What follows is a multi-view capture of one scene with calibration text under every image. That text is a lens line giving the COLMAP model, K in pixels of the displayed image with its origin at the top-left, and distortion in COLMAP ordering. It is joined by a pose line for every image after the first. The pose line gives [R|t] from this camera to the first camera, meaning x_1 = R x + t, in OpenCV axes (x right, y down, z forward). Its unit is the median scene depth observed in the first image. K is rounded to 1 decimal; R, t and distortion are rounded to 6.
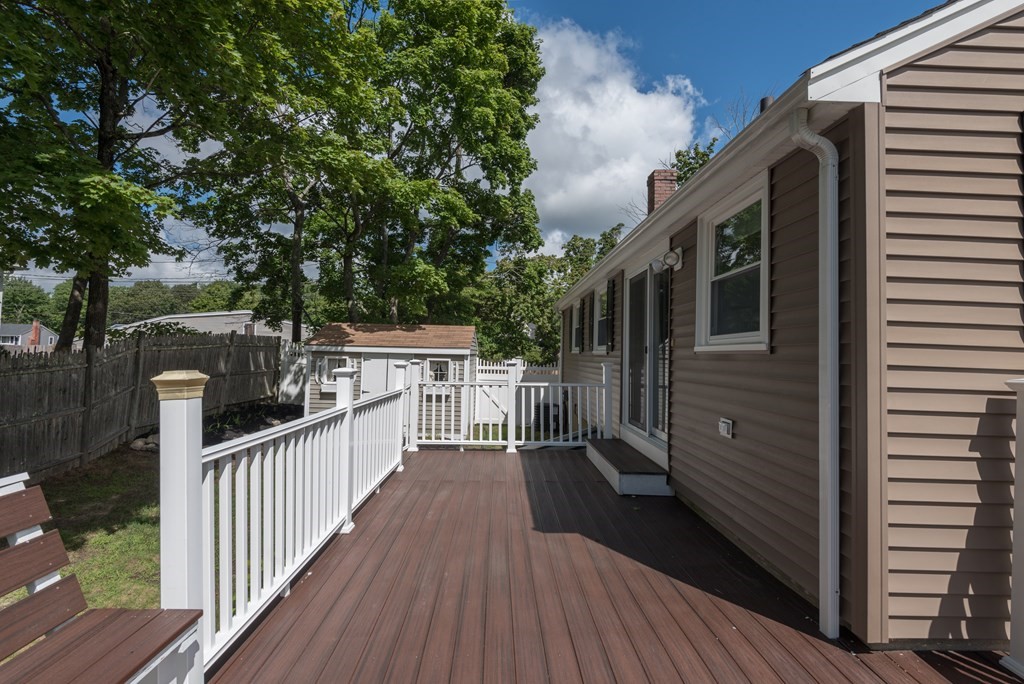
lens RADIAL K [[493.5, 0, 499.8], [0, 493.5, 333.0], [0, 0, 1]] dist [0.029397, -0.019853]
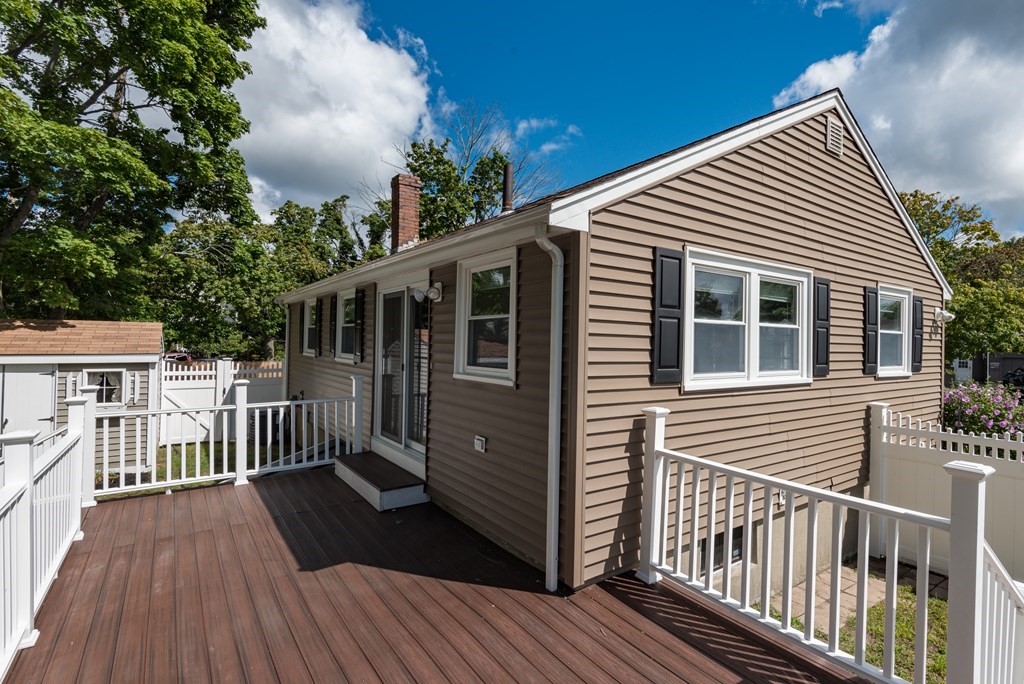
lens RADIAL K [[510.5, 0, 572.8], [0, 510.5, 338.2], [0, 0, 1]] dist [0.032710, -0.018801]
pose [[0.787794, -0.005710, 0.615912, -0.117642], [-0.024726, 0.998858, 0.040887, -0.105973], [-0.615442, -0.047440, 0.786753, -0.104671]]
